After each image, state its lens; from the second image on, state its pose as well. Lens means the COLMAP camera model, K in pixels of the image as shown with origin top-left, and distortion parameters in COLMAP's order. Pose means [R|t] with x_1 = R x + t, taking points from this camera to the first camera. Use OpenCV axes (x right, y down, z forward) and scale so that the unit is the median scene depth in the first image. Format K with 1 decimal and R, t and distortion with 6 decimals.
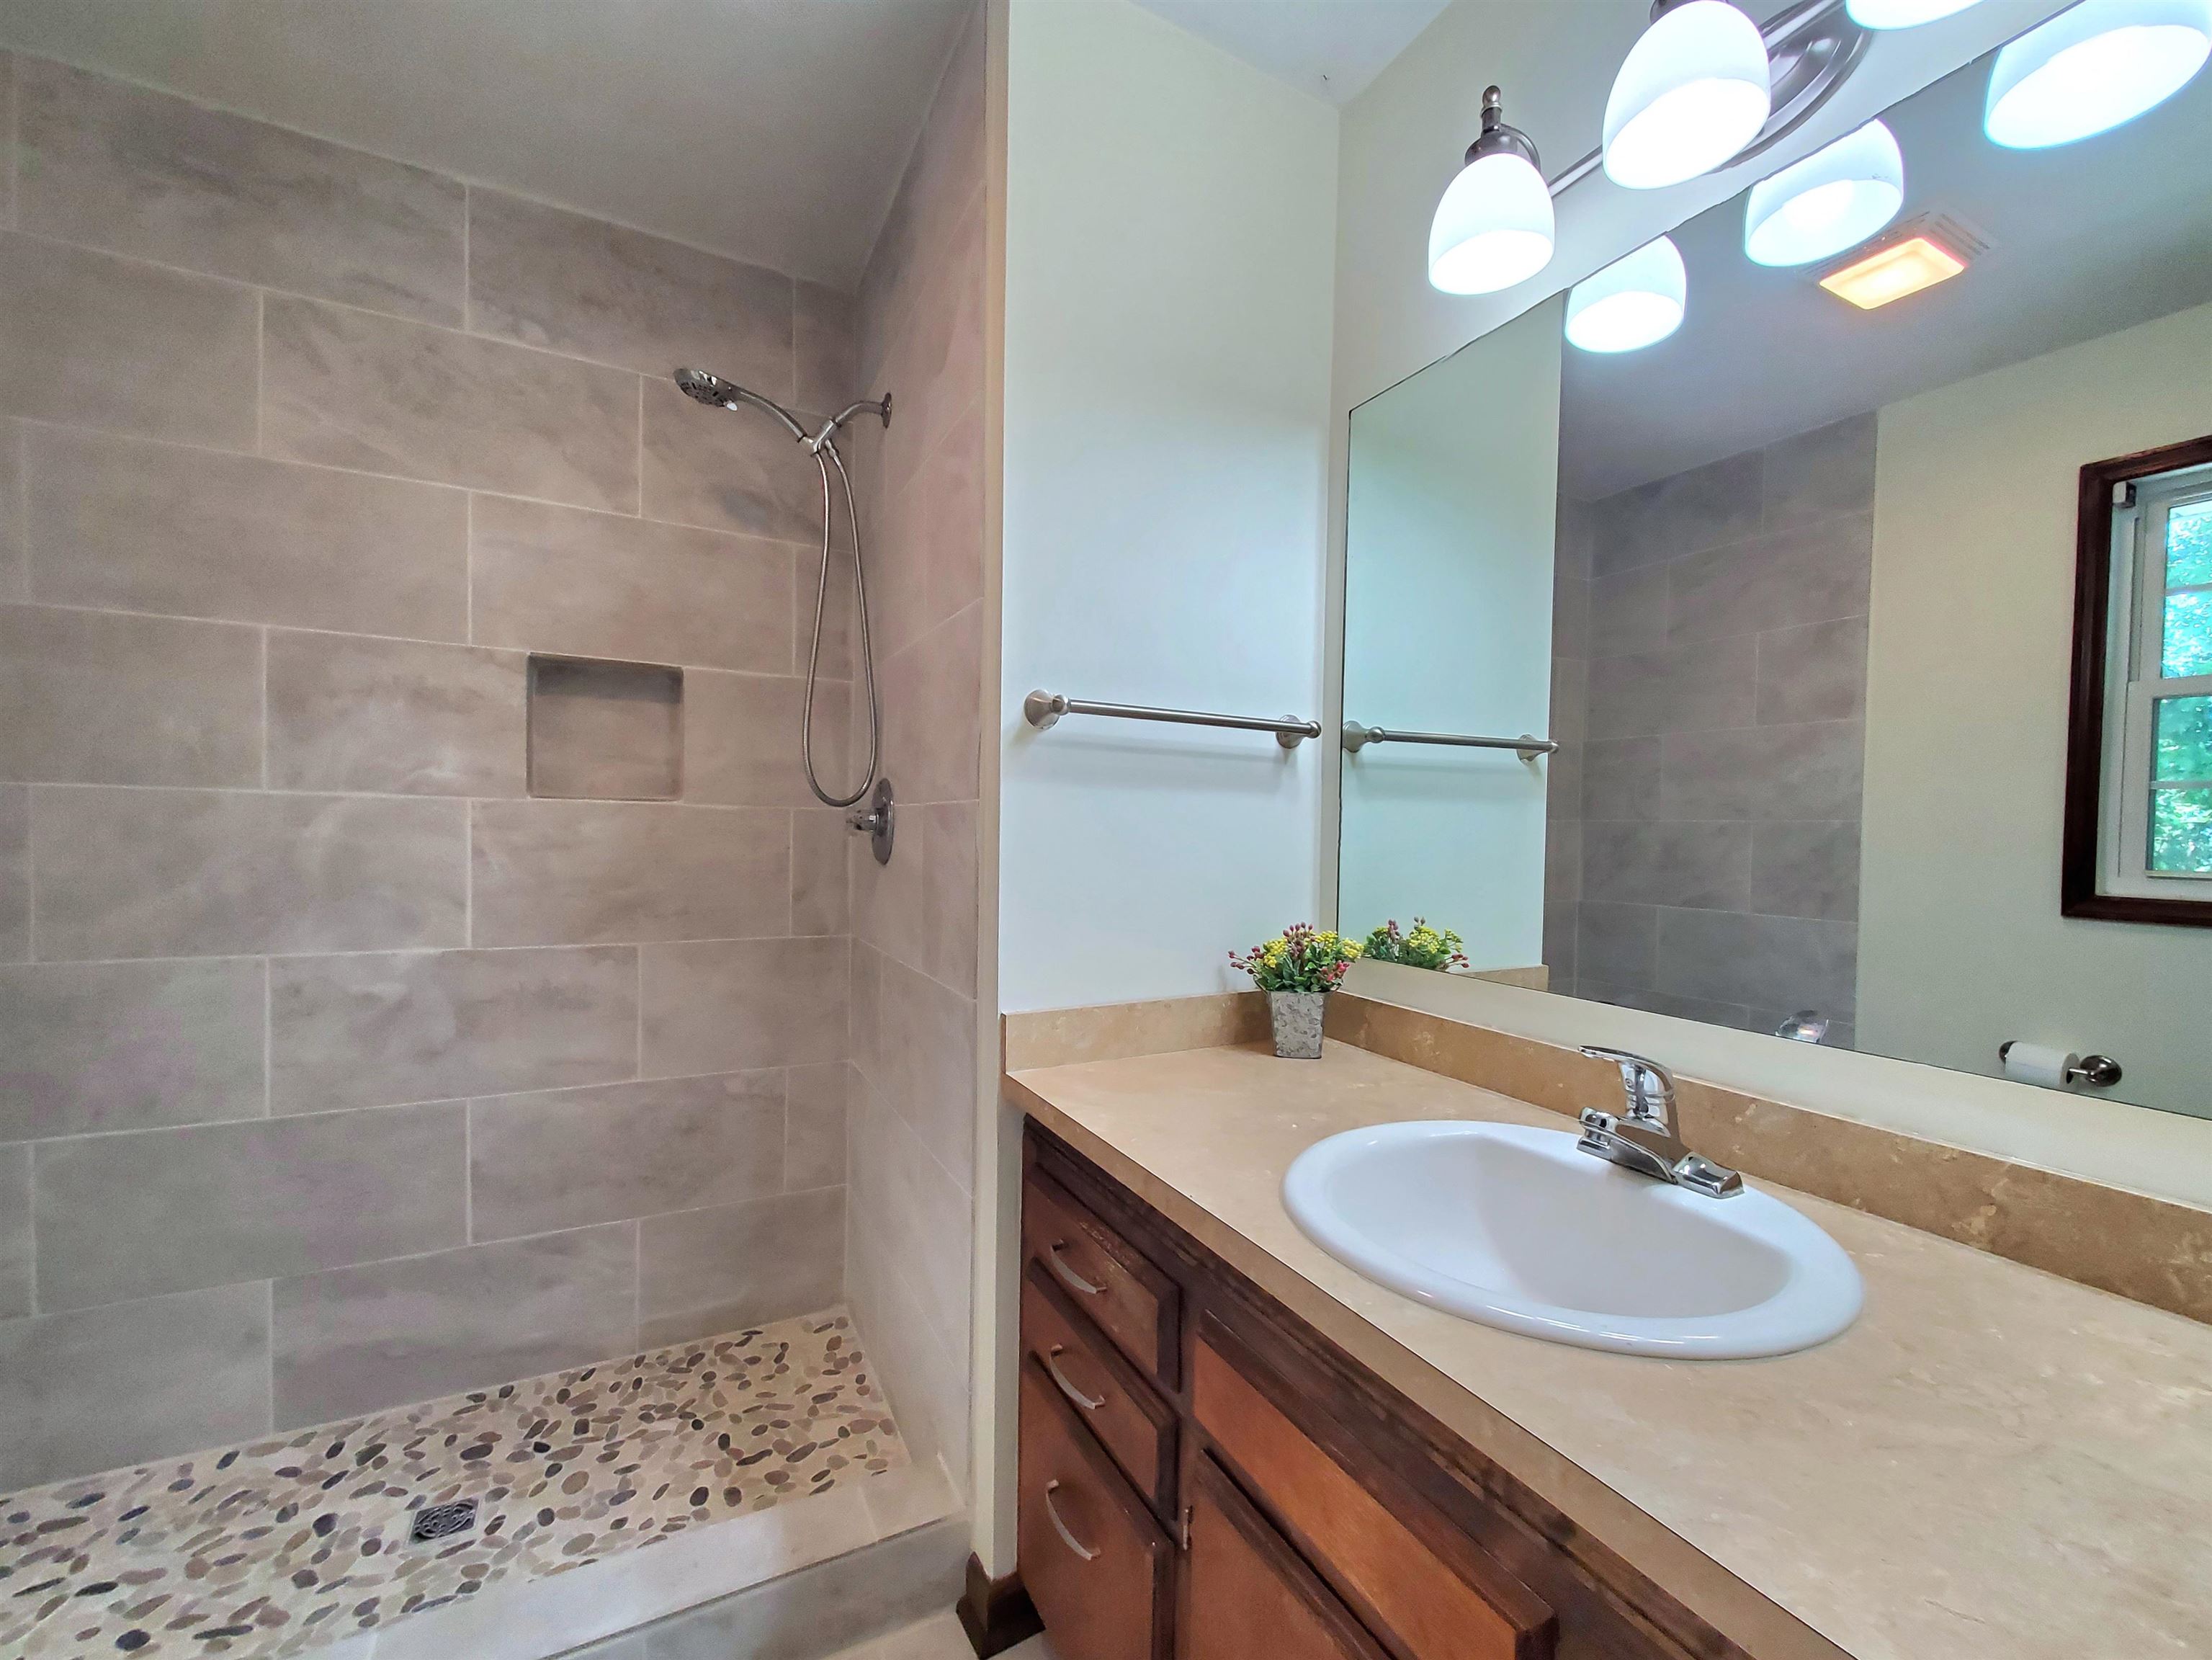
lens RADIAL K [[896.8, 0, 1103.5], [0, 896.8, 837.5], [0, 0, 1]] dist [0.001692, -0.000005]
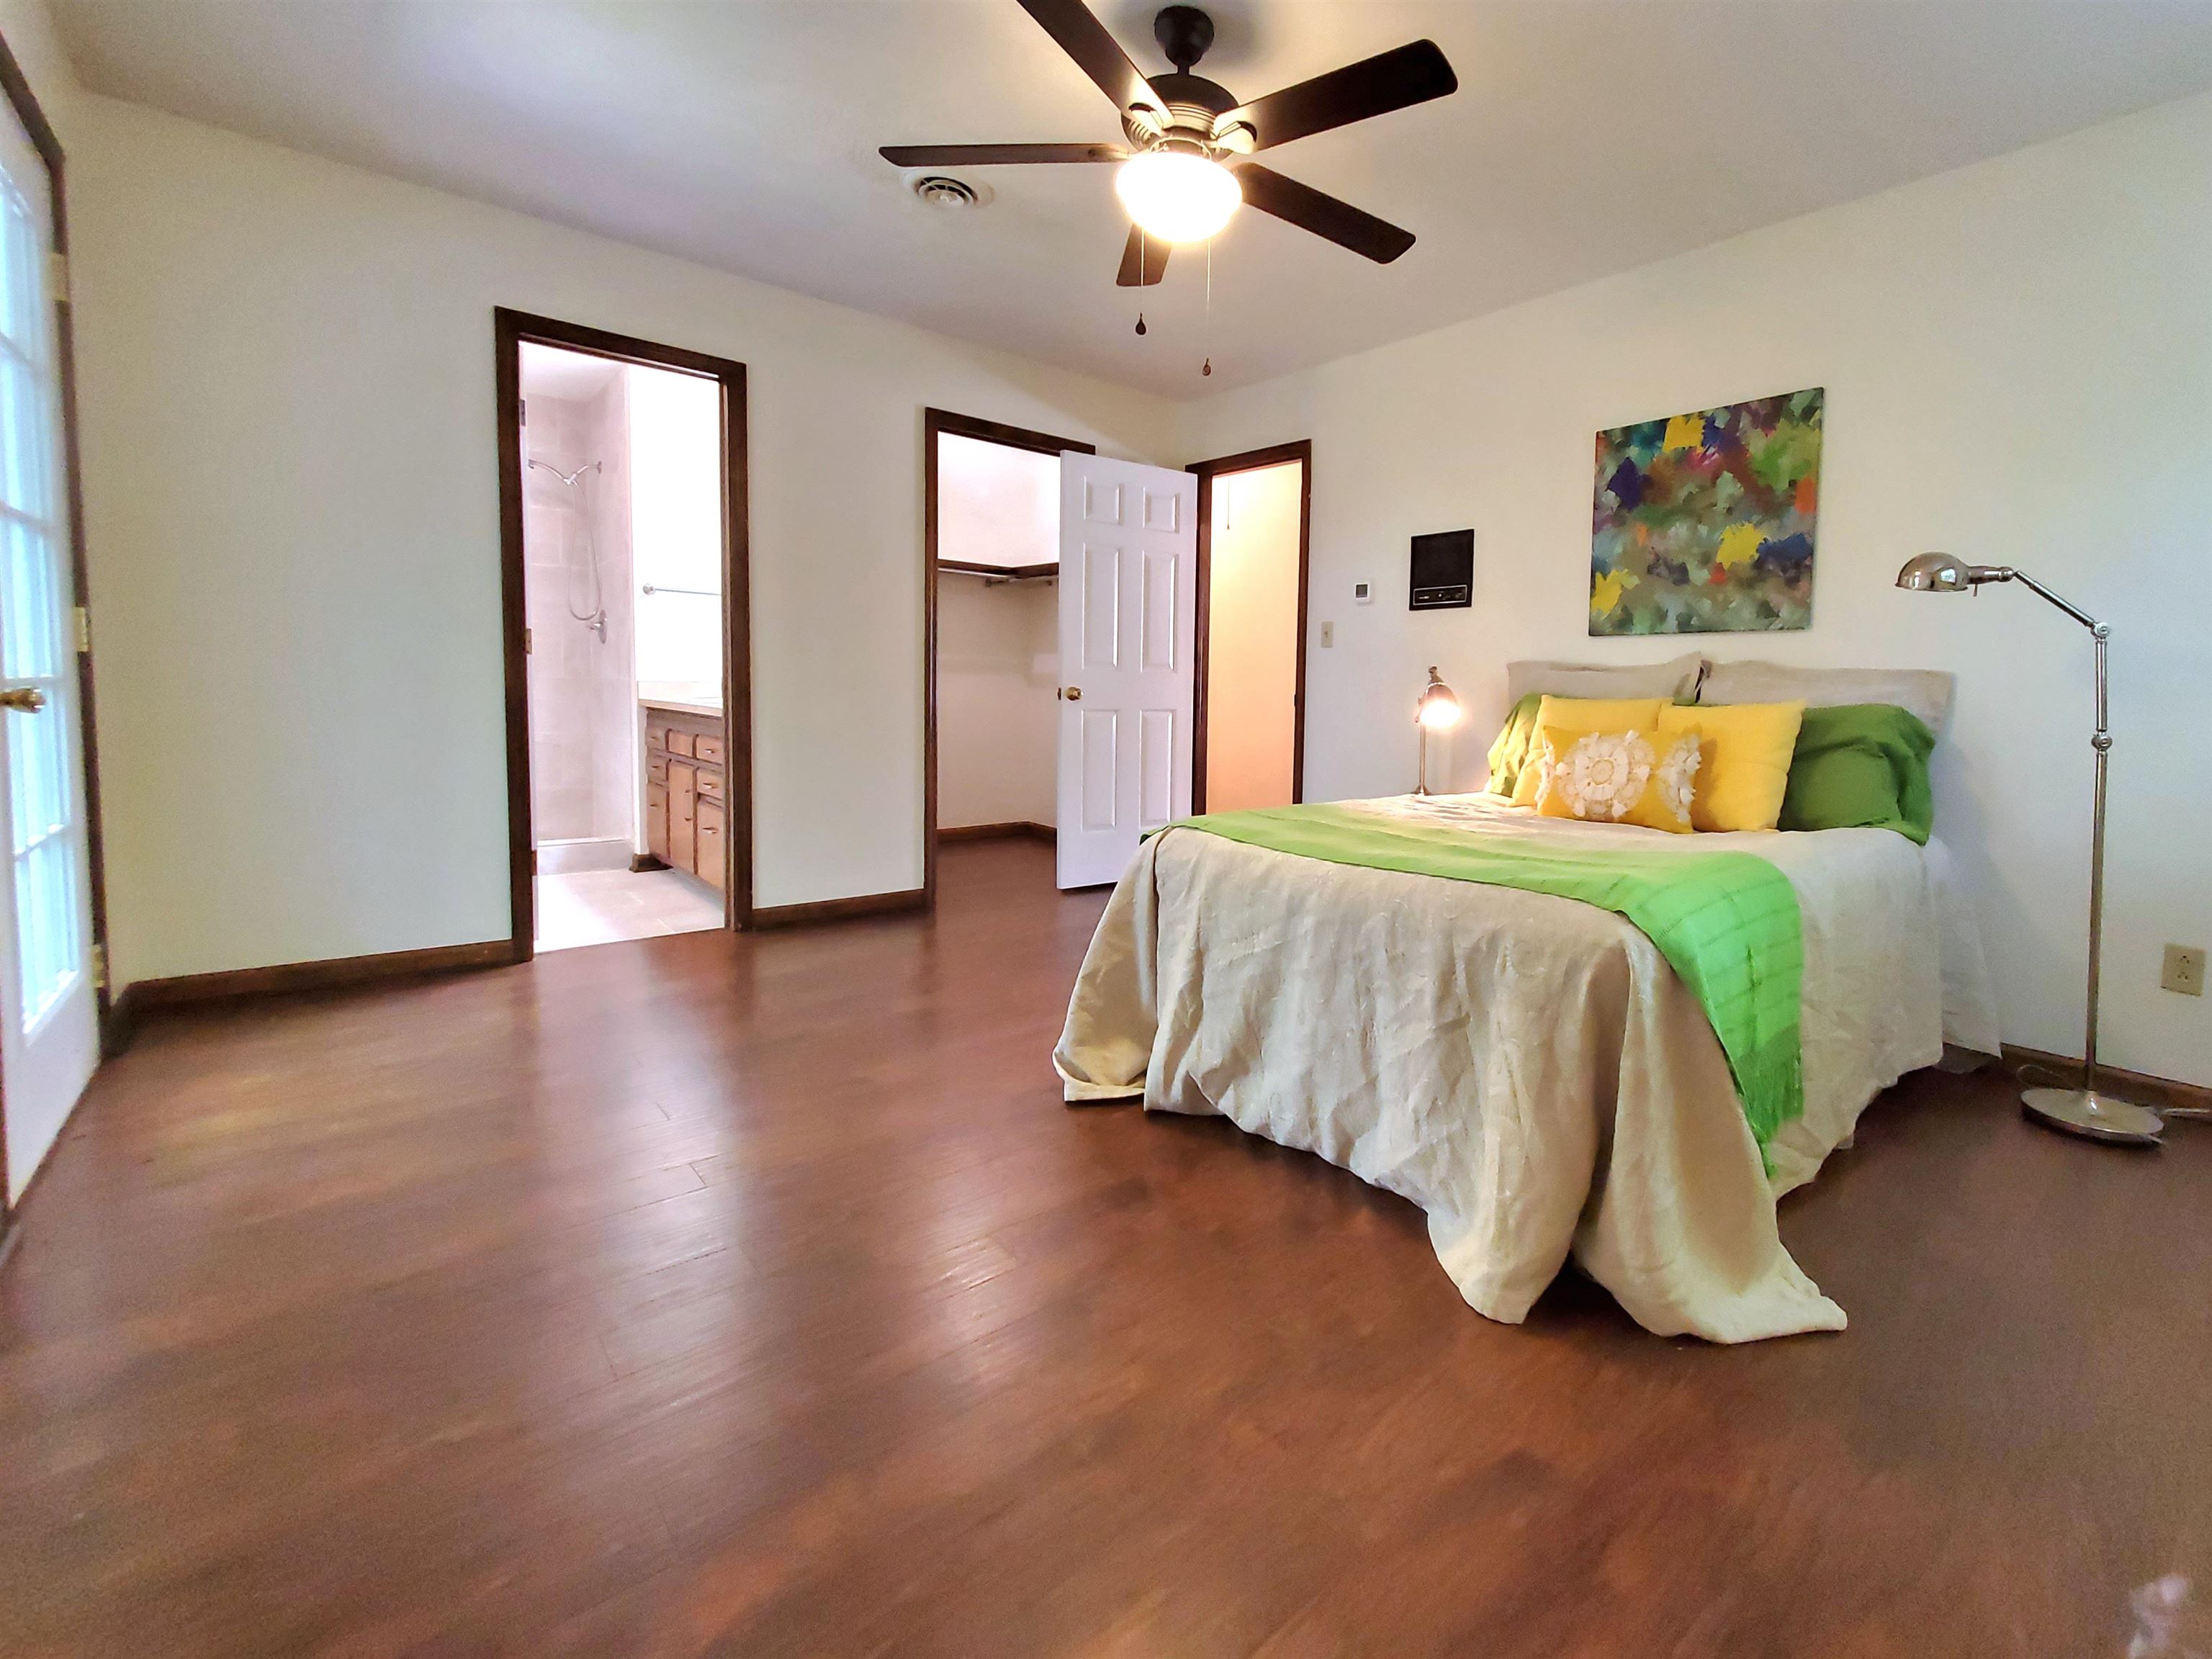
lens RADIAL K [[896.7, 0, 1108.5], [0, 896.7, 827.2], [0, 0, 1]] dist [0.001692, -0.000005]
pose [[0.973613, 0.012844, 0.227845, 0.613307], [-0.039258, 0.992957, 0.111778, 0.215810], [-0.224805, -0.117773, 0.967260, -1.966914]]
